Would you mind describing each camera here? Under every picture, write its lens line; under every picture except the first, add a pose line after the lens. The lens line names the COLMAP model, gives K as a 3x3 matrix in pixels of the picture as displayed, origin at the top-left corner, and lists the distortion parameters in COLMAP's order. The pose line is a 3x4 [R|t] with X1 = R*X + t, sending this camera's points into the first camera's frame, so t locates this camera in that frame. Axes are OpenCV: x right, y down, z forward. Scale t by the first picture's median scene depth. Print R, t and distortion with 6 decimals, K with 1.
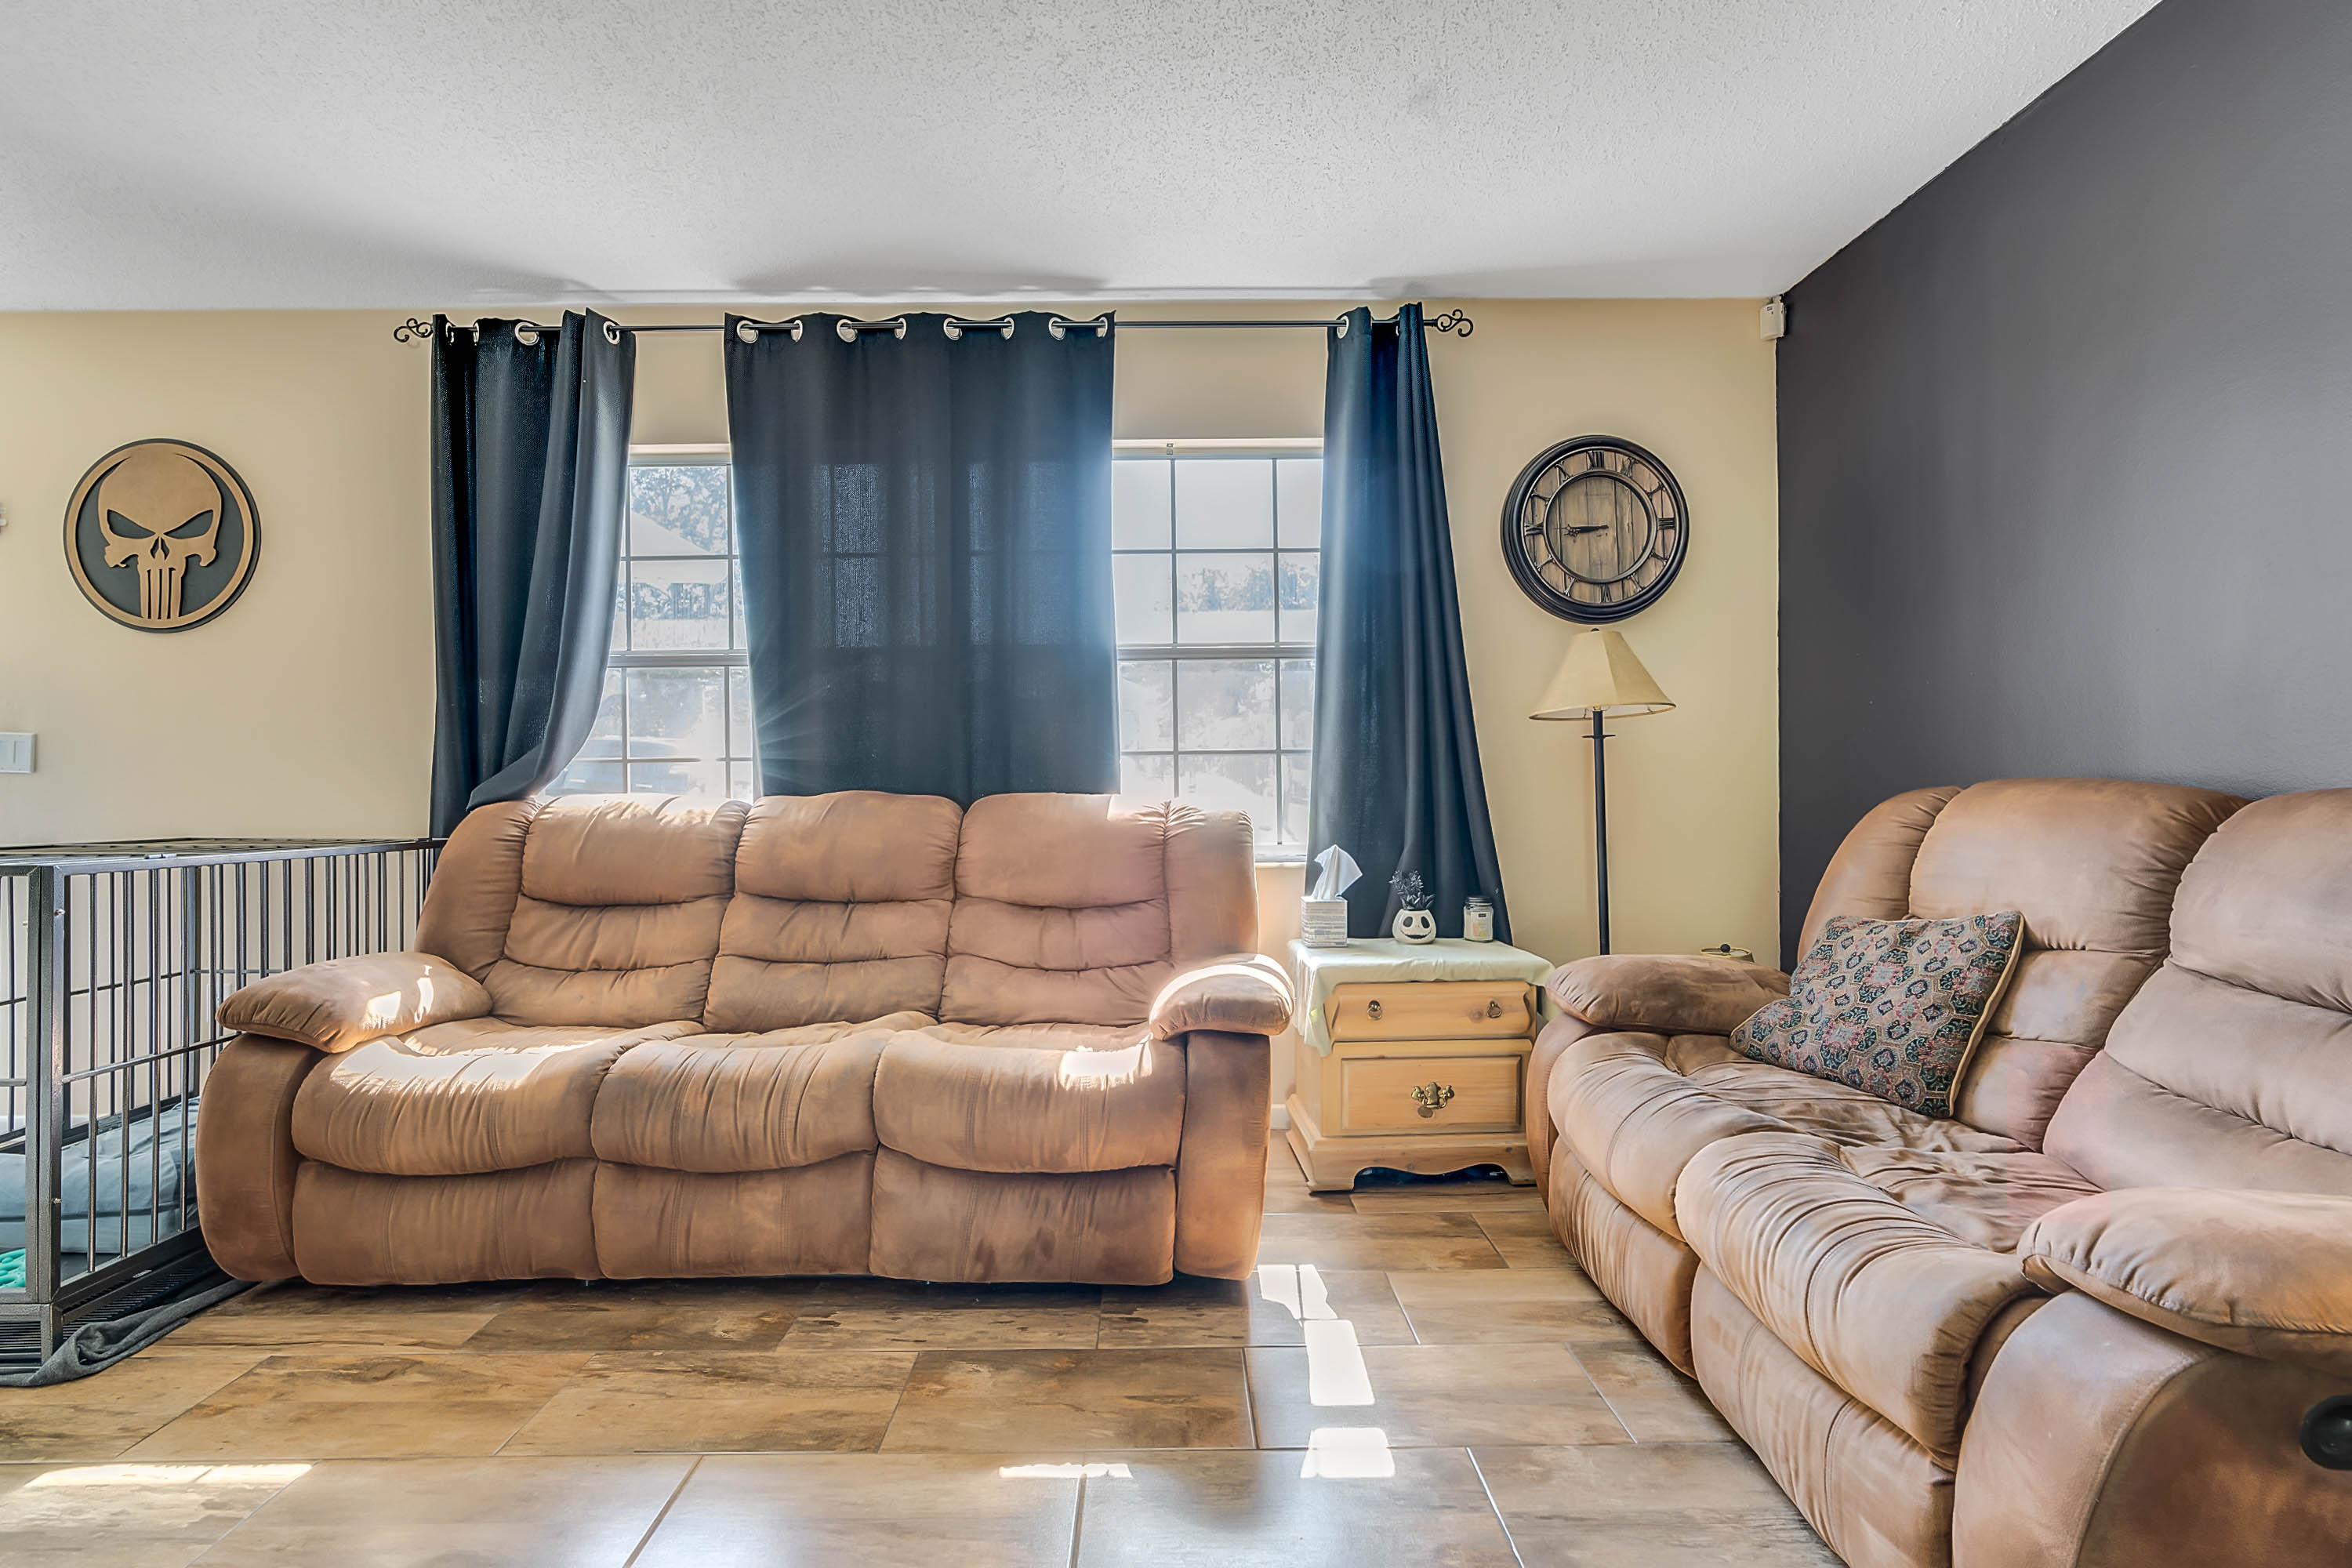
lens RADIAL K [[1110.9, 0, 1176.0], [0, 1110.9, 784.0], [0, 0, 1]] dist [0.000007, 0.000136]
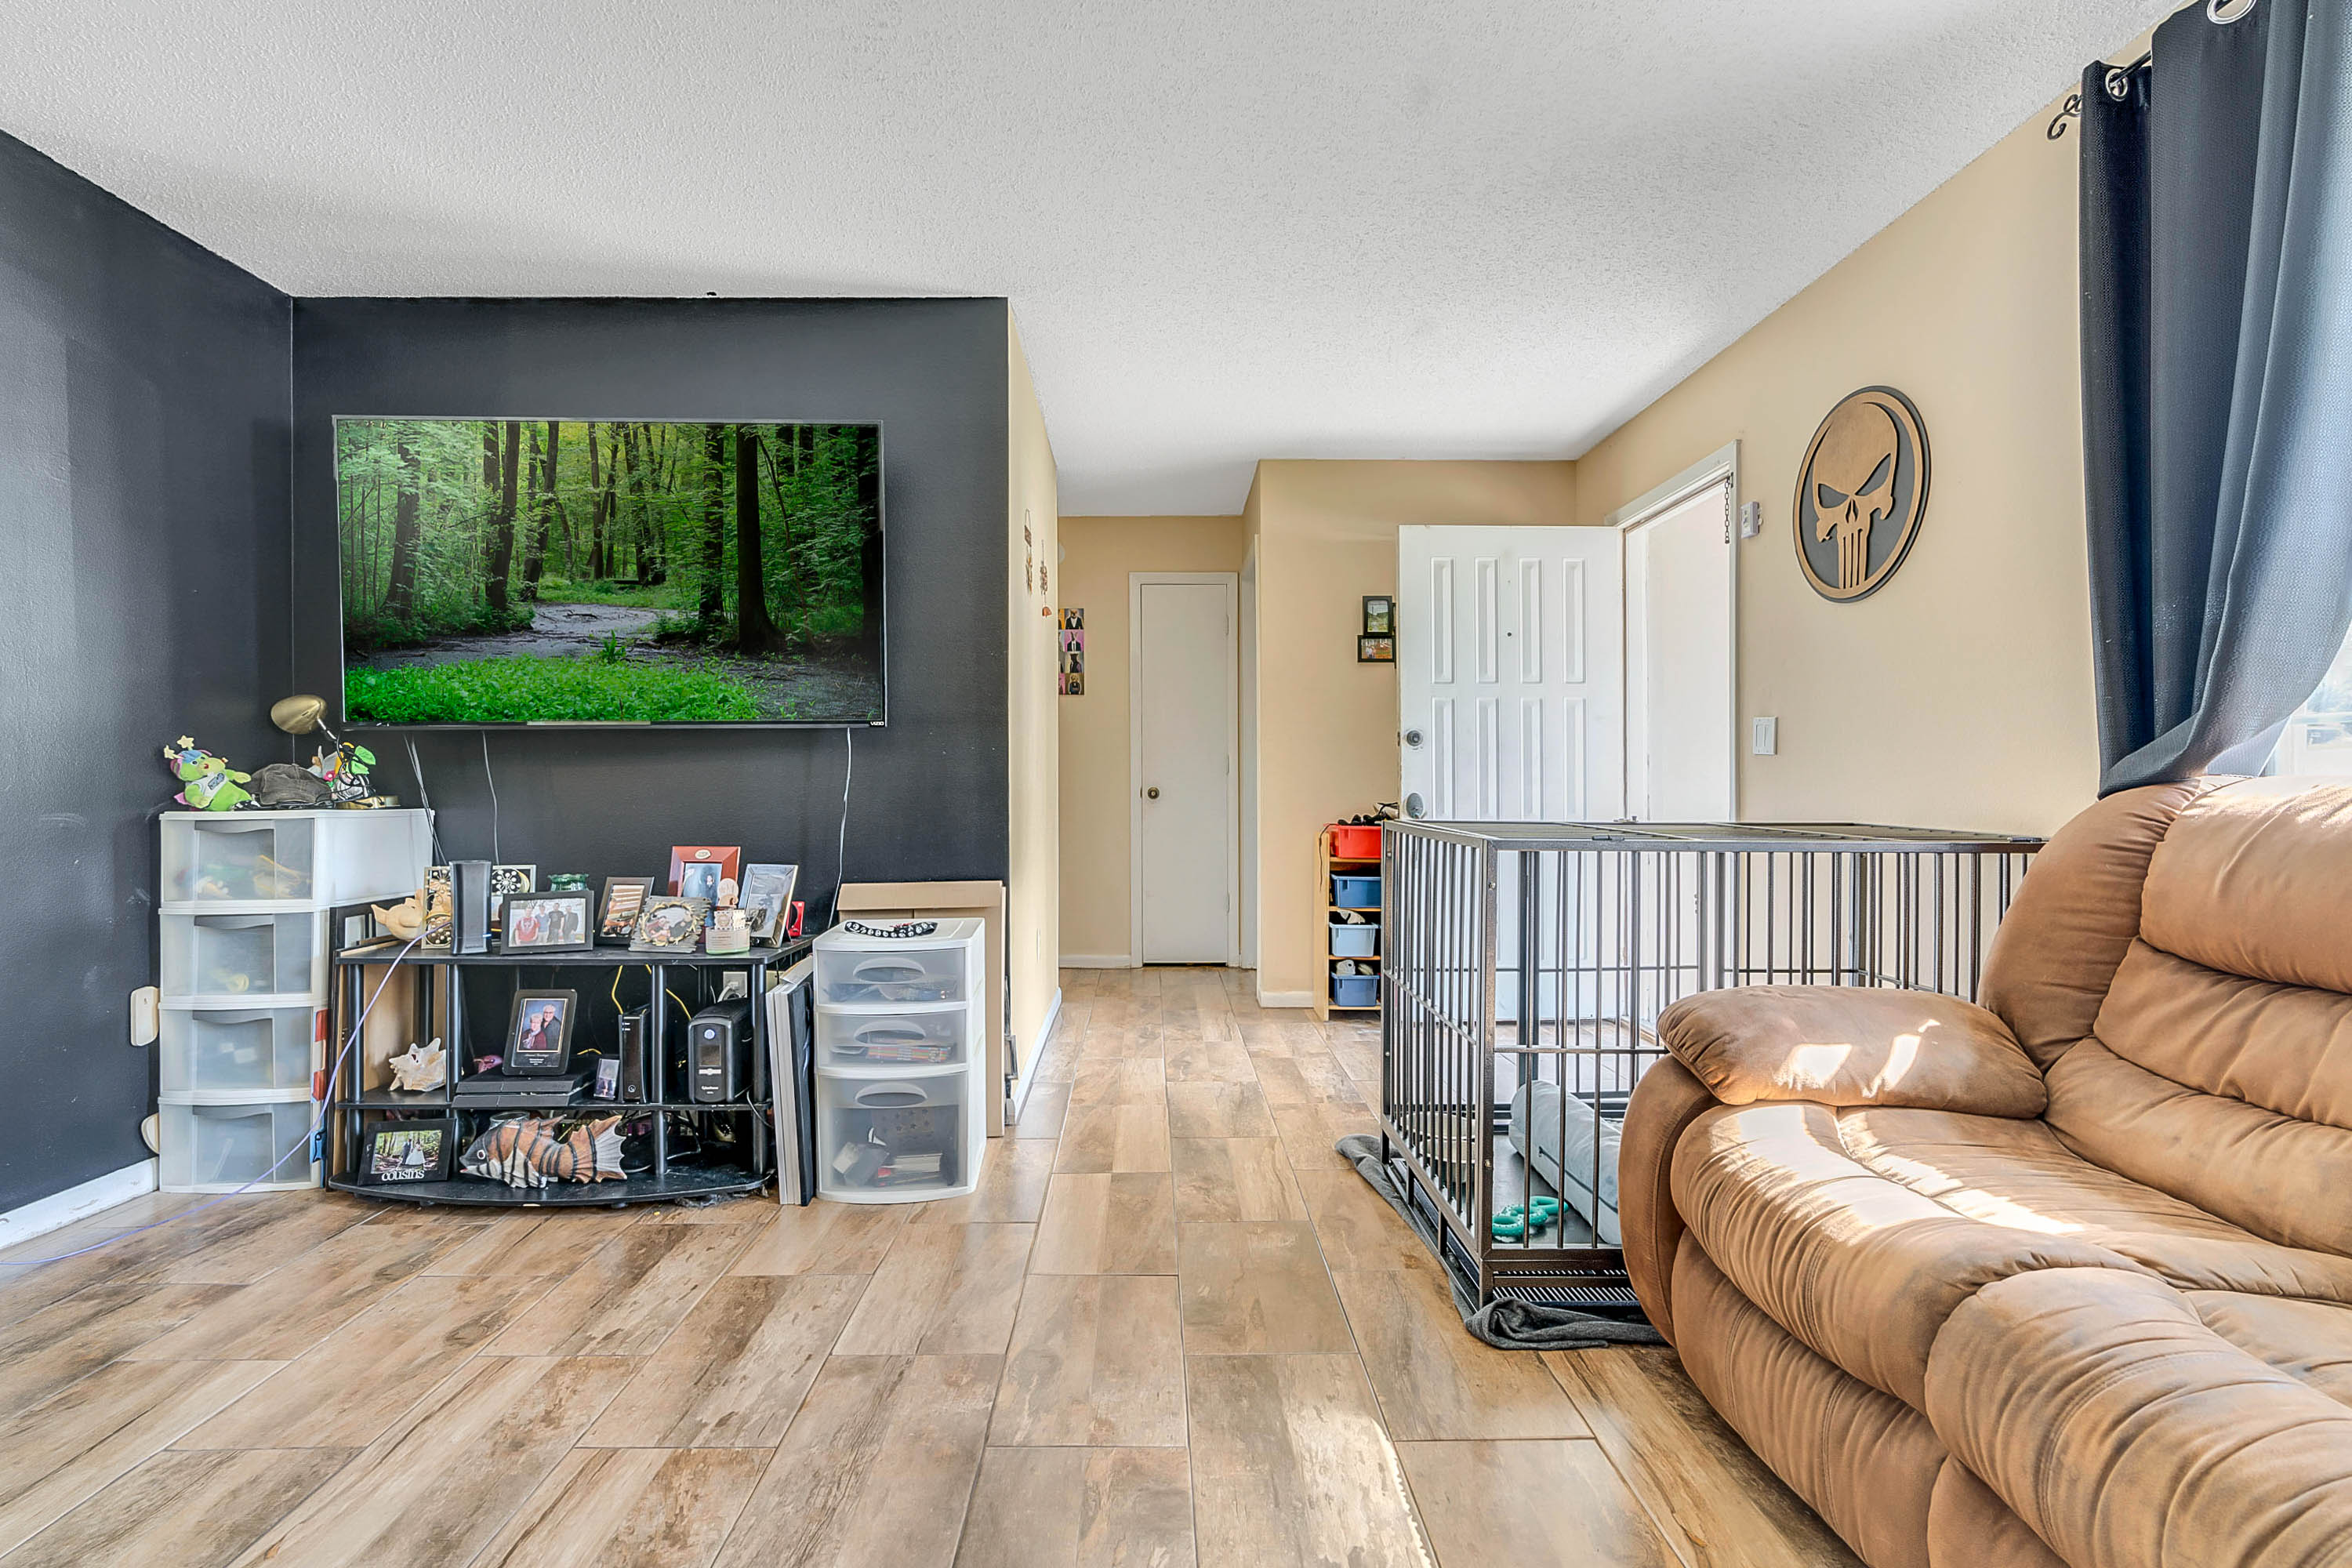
lens RADIAL K [[1107.5, 0, 1144.7], [0, 1107.5, 785.0], [0, 0, 1]] dist [0.000875, 0.000676]
pose [[-0.002435, 0.009121, -0.999955, 0.019364], [0.007604, 0.999930, 0.009102, 0.005188], [0.999968, -0.007582, -0.002504, 0.462878]]
